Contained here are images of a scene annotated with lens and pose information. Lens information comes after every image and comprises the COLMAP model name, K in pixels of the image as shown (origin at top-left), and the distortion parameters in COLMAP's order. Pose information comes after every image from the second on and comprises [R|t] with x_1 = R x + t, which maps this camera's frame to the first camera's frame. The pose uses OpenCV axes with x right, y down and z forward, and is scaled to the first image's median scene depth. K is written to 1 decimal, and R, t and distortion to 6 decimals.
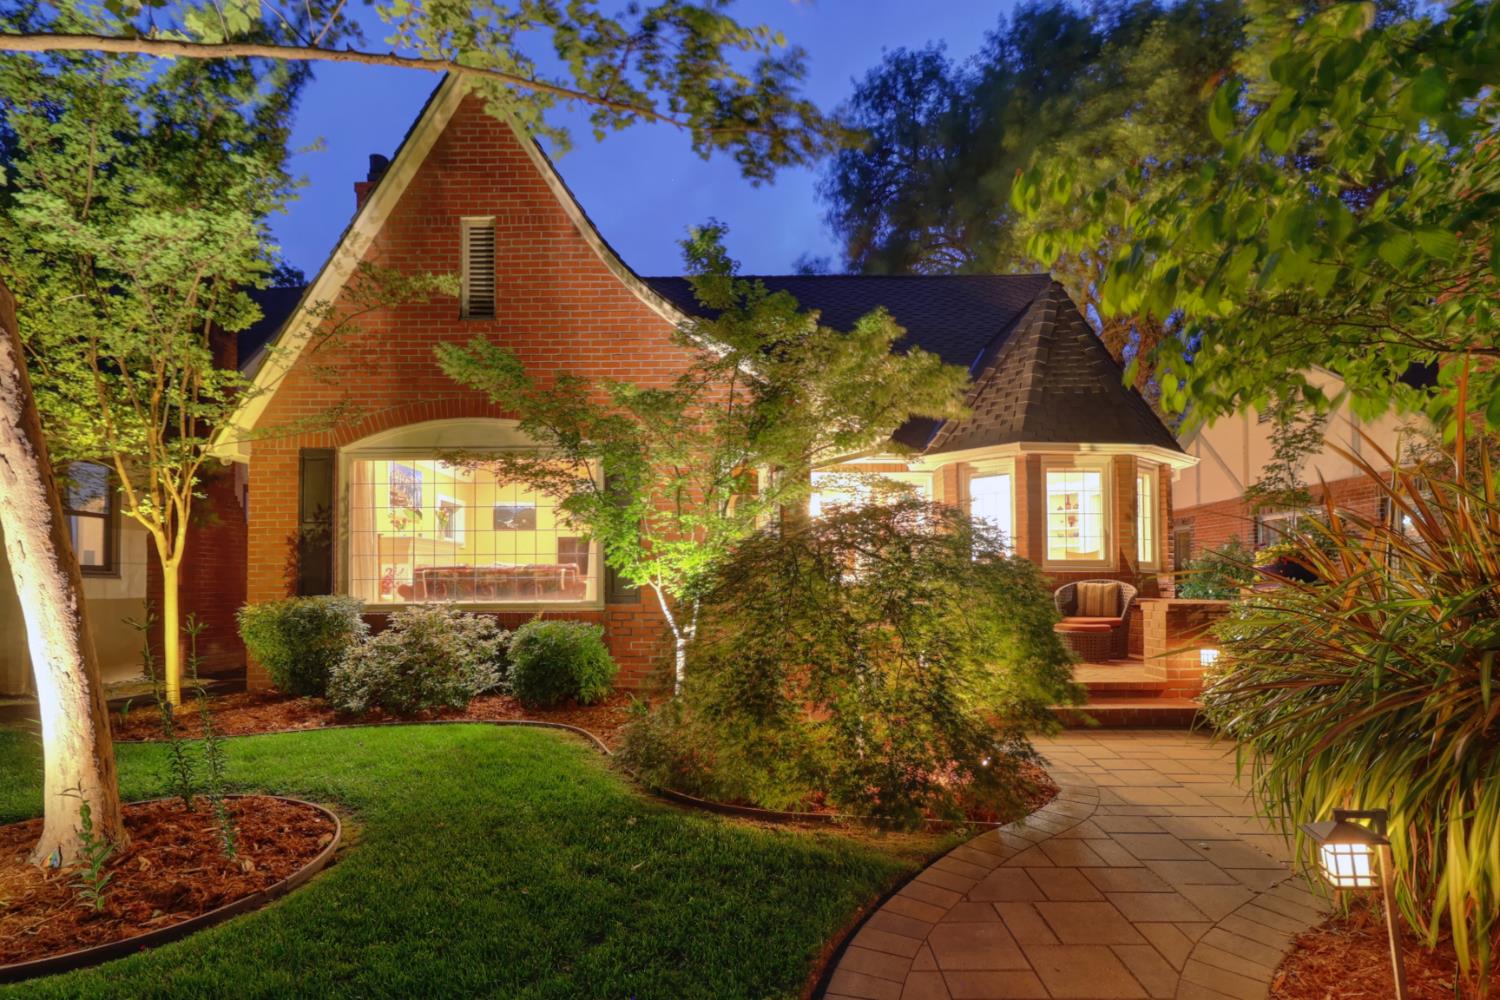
lens RADIAL K [[722.5, 0, 750.9], [0, 722.5, 571.1], [0, 0, 1]] dist [0.001667, -0.000206]
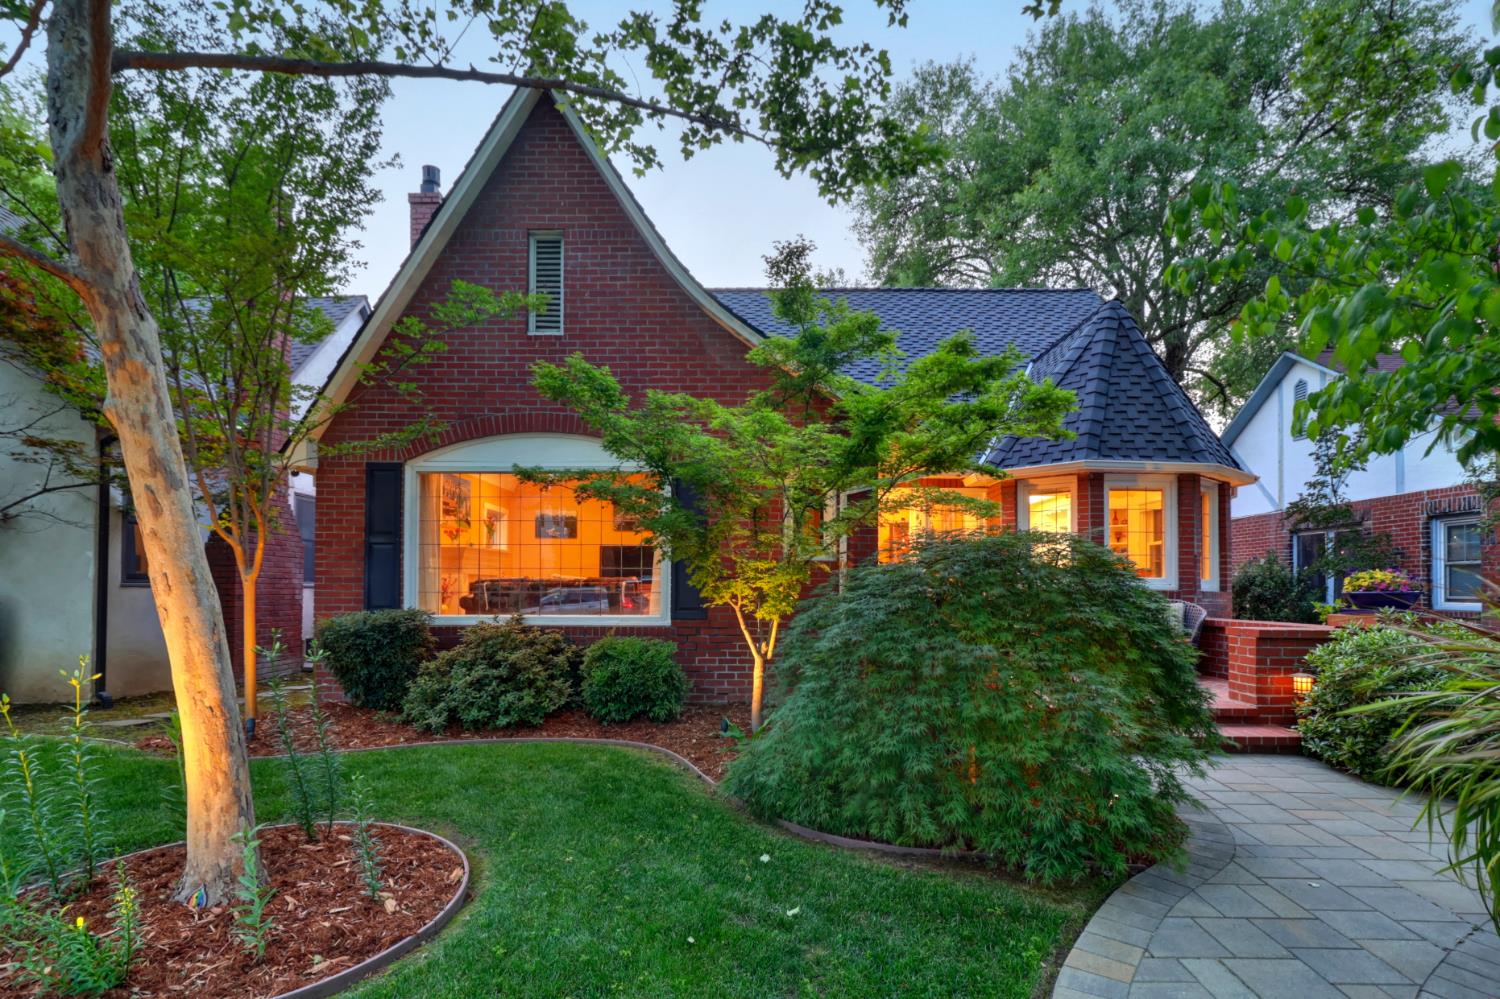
lens RADIAL K [[712.5, 0, 753.0], [0, 712.5, 572.4], [0, 0, 1]] dist [0.001339, 0.000680]
pose [[0.999952, 0.009552, -0.002200, -0.101495], [-0.009552, 0.999954, -0.000223, -0.023668], [0.002197, 0.000244, 0.999998, 0.015912]]
